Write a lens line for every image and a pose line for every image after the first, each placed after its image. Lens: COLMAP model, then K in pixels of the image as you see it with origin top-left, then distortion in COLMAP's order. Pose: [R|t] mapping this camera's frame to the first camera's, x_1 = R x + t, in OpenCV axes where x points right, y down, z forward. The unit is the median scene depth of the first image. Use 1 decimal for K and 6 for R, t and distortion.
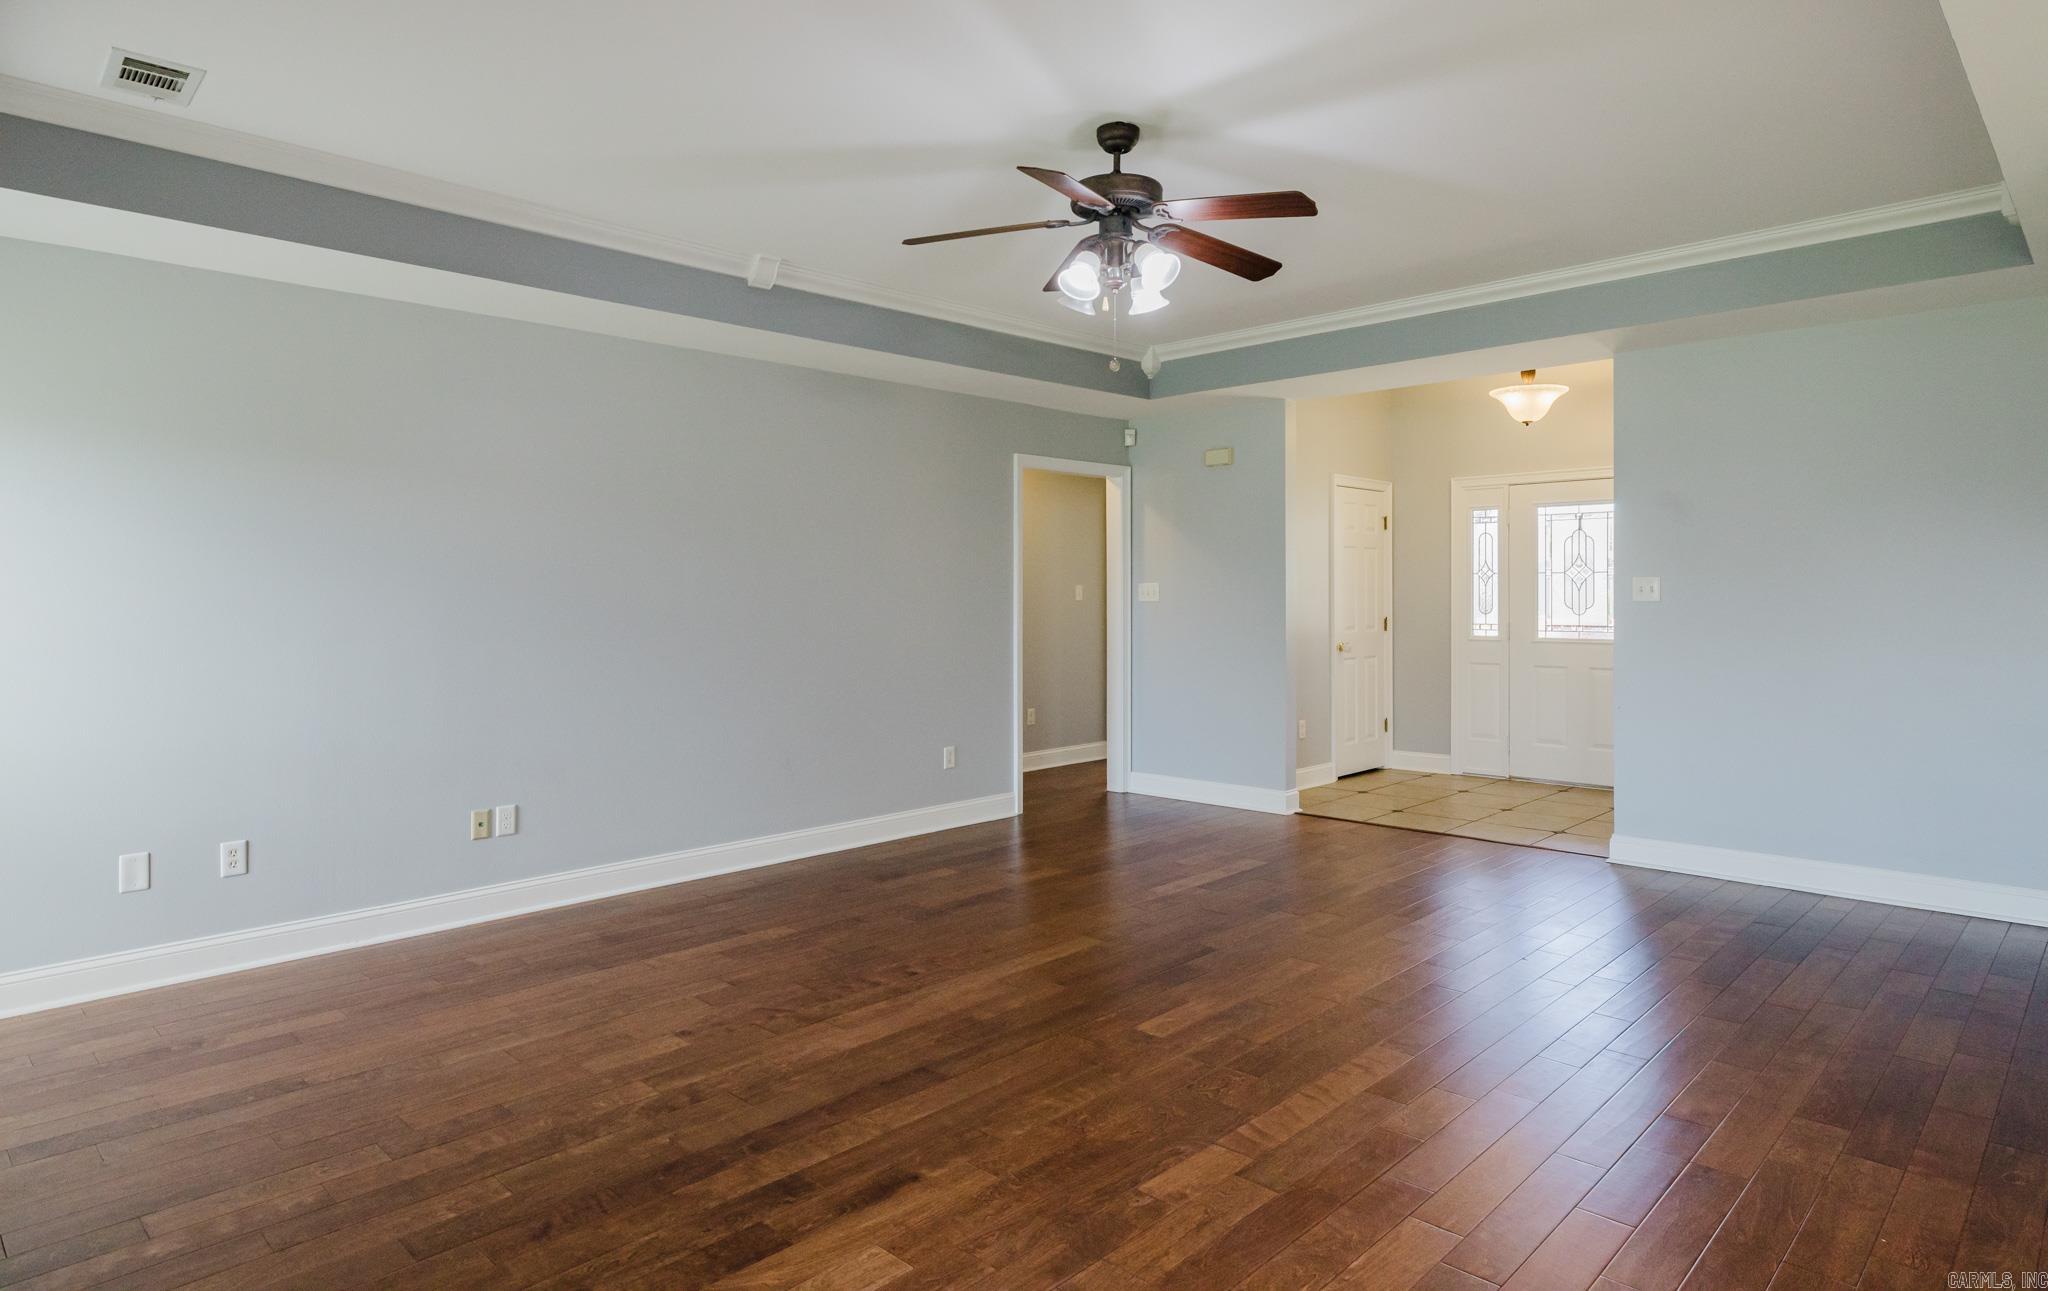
lens RADIAL K [[1156.1, 0, 1039.0], [0, 1156.1, 592.5], [0, 0, 1]] dist [-0.005083, -0.000052]
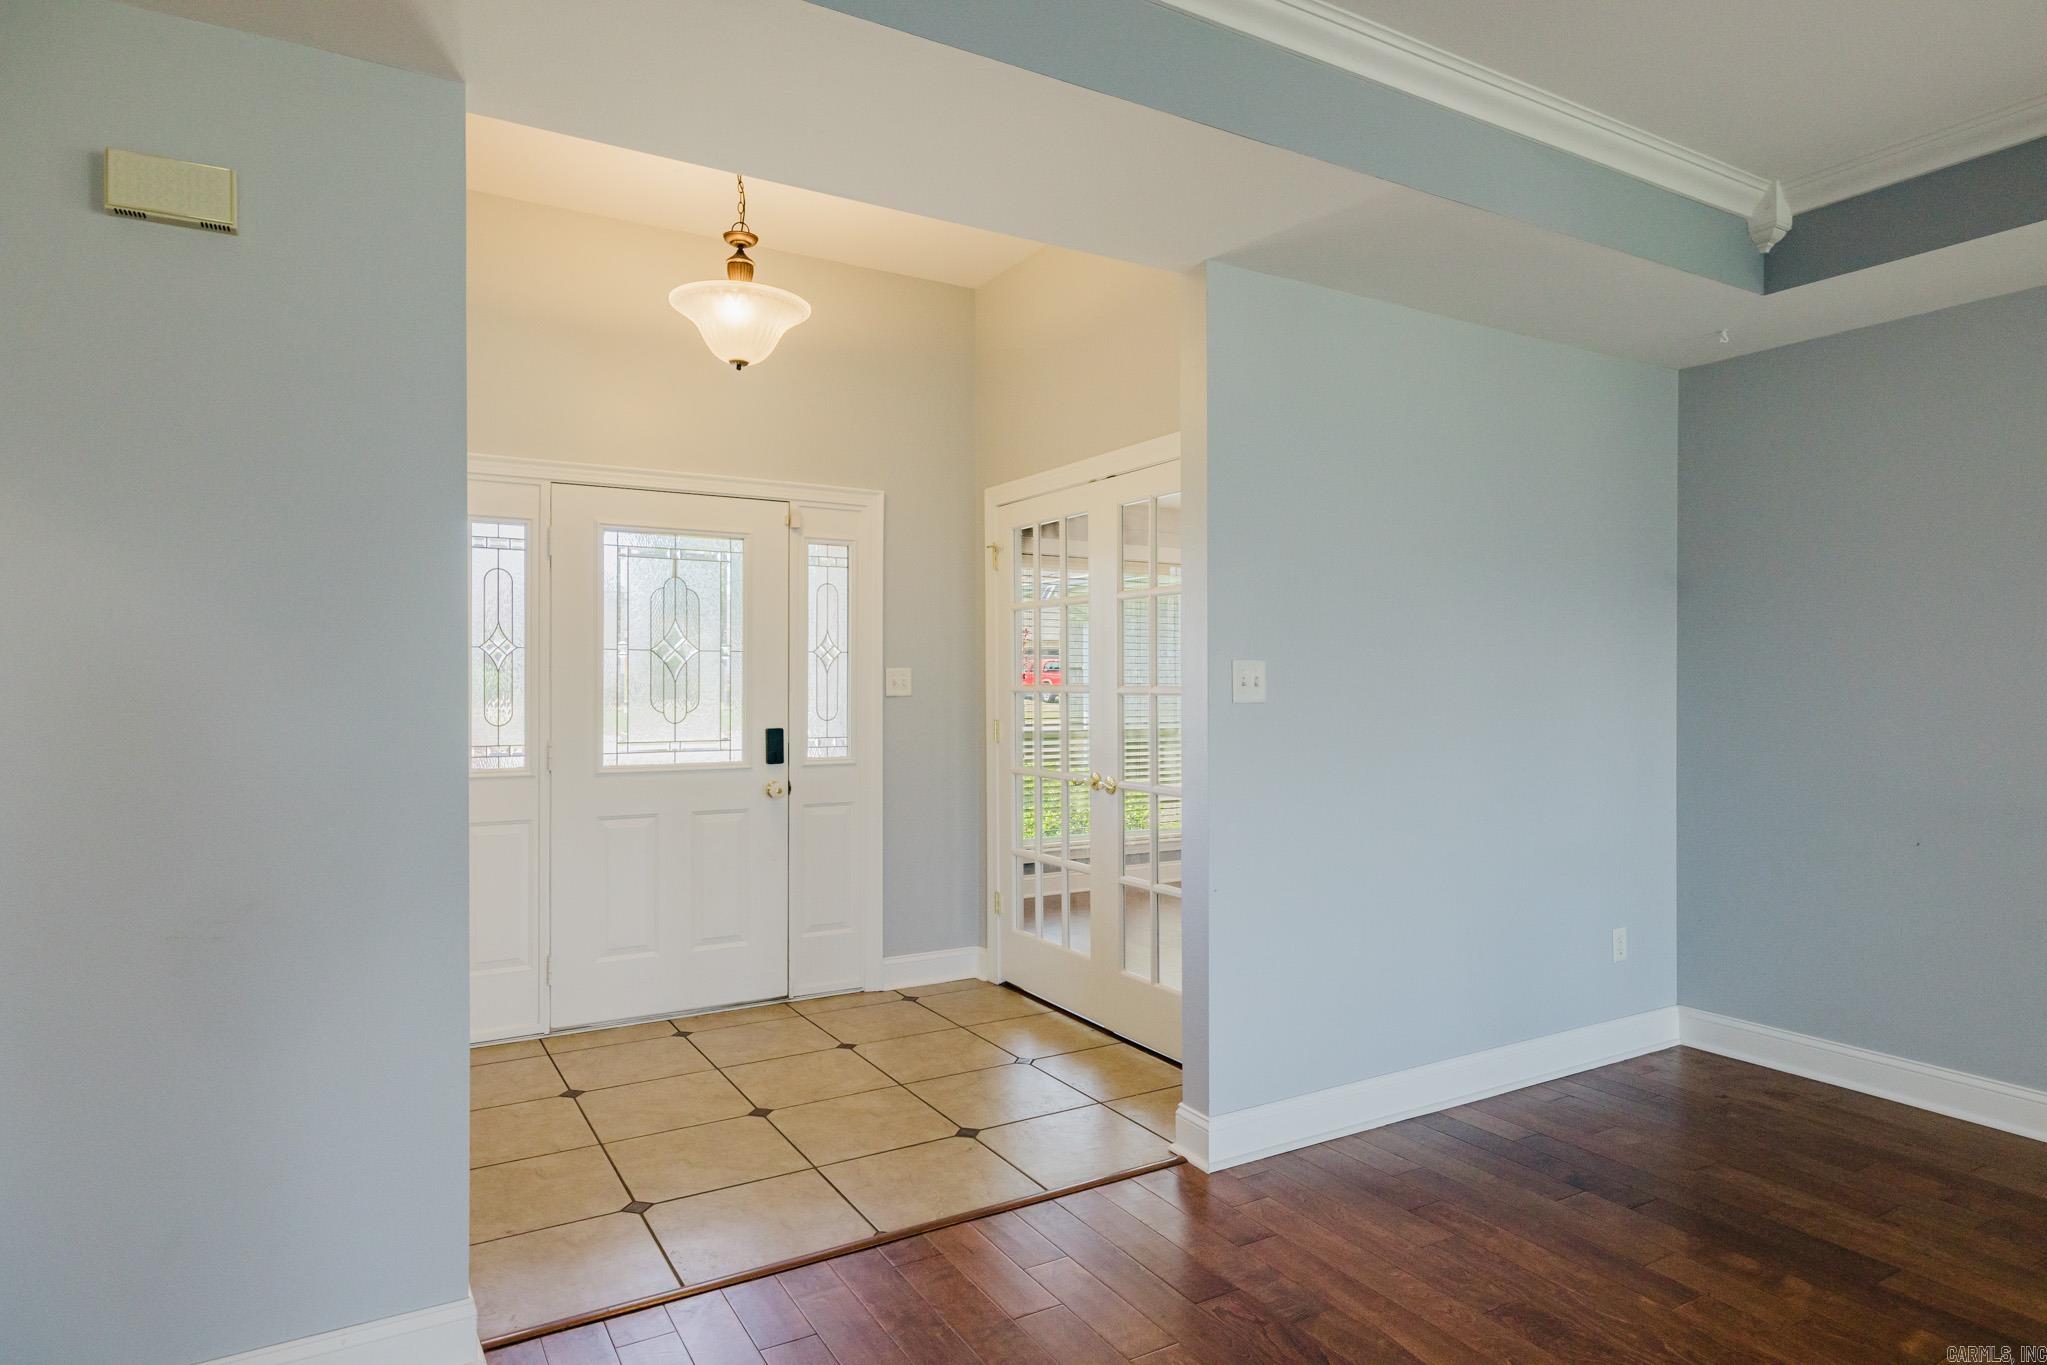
lens RADIAL K [[1167.5, 0, 1030.5], [0, 1167.5, 661.5], [0, 0, 1]] dist [0.010058, -0.001031]
pose [[0.276138, 0.021632, 0.960875, -0.072913], [-0.005176, 0.999766, -0.021020, -0.000318], [-0.961104, 0.000831, 0.276185, 0.945819]]
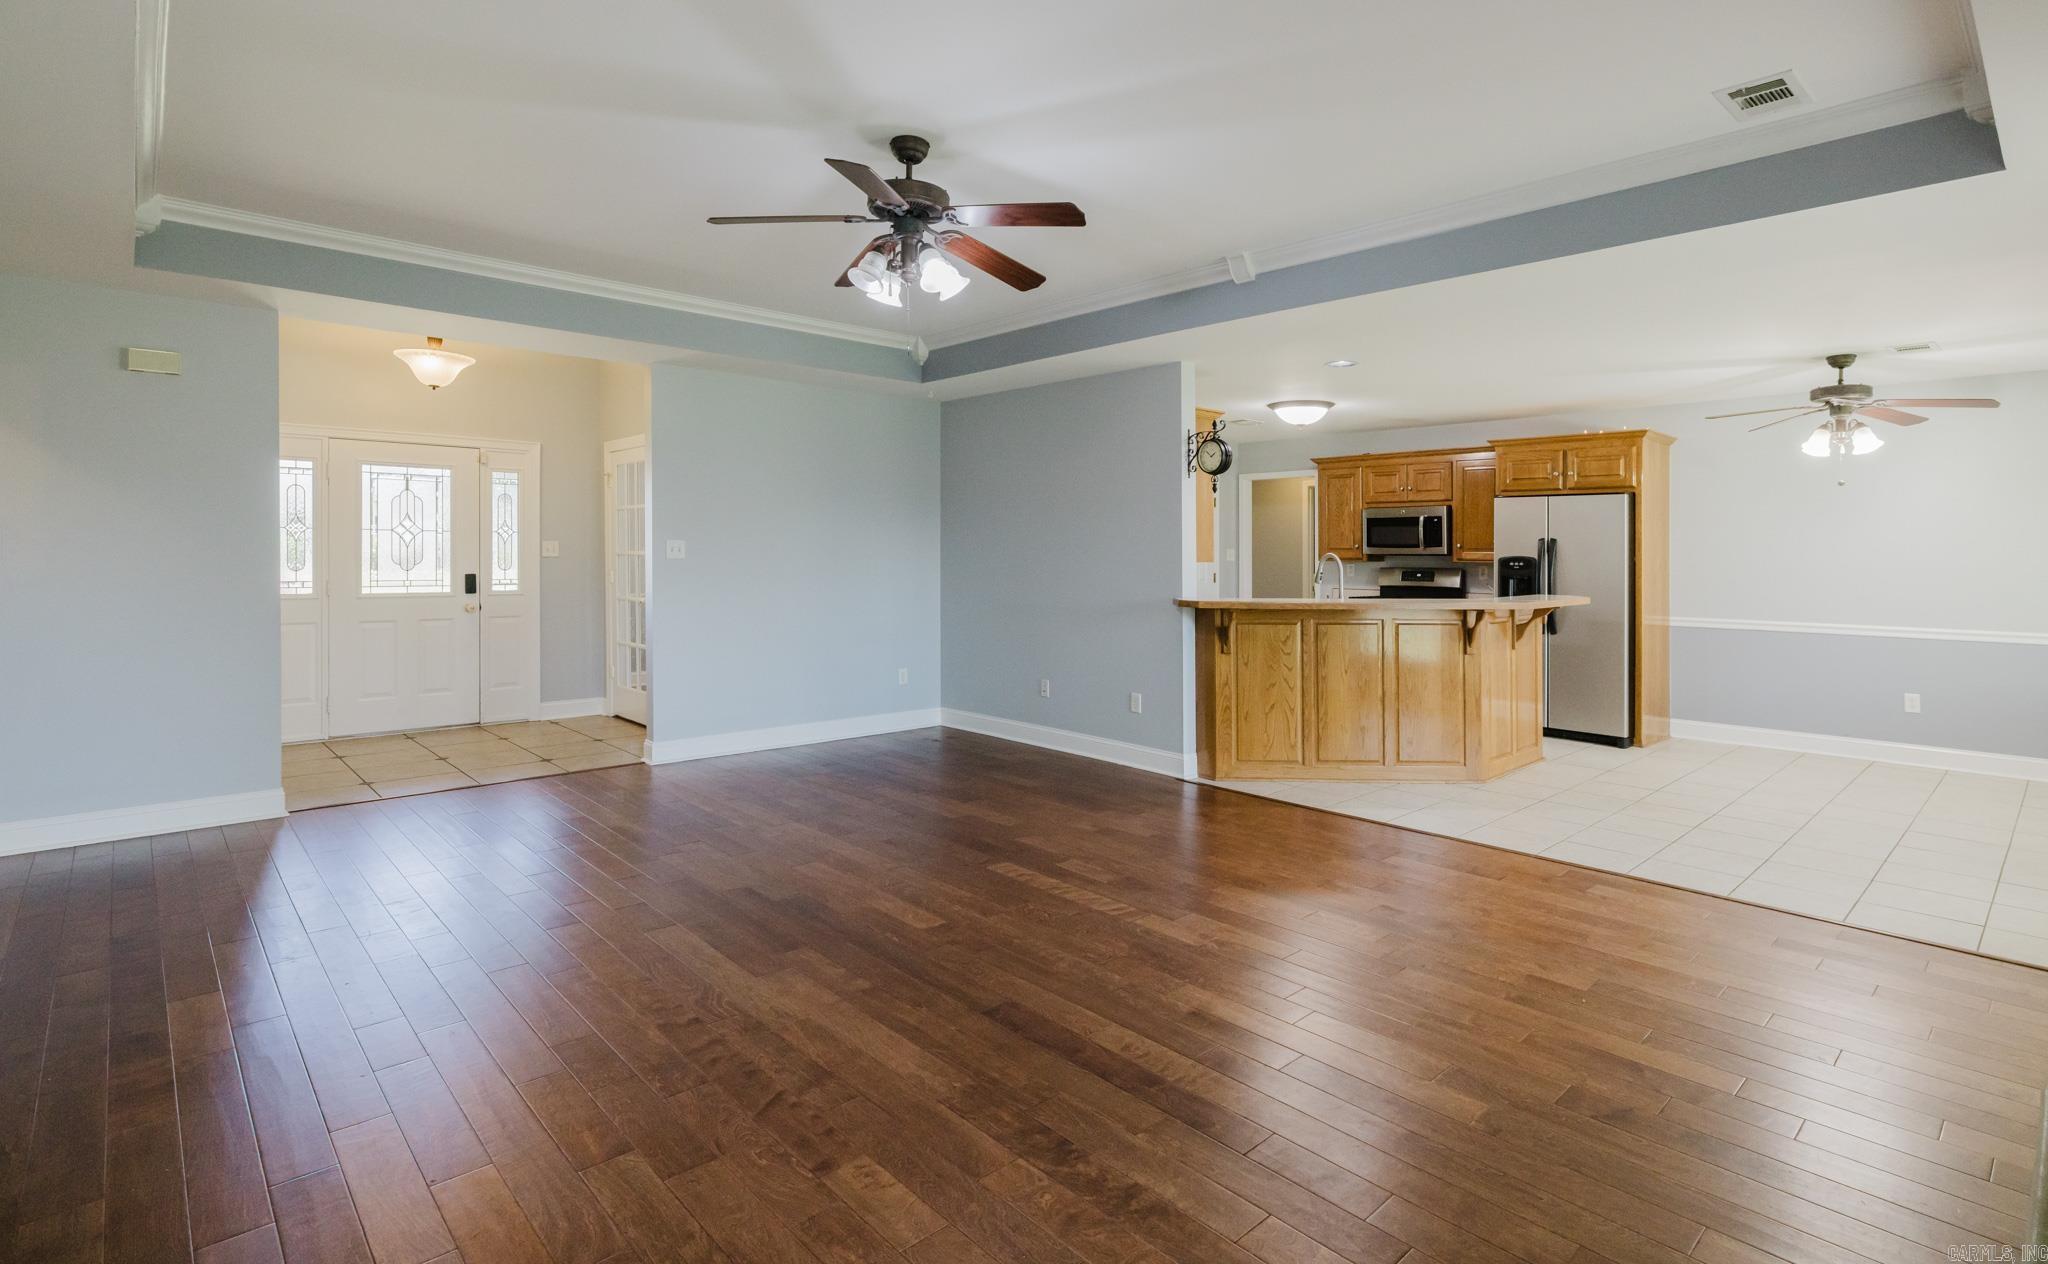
lens RADIAL K [[983.4, 0, 1046.5], [0, 983.4, 552.1], [0, 0, 1]] dist [-0.005258, -0.000111]
pose [[0.058753, 0.006302, 0.998253, -0.564668], [-0.011605, 0.999917, -0.005630, 0.001165], [-0.998205, -0.011254, 0.058821, 0.515578]]
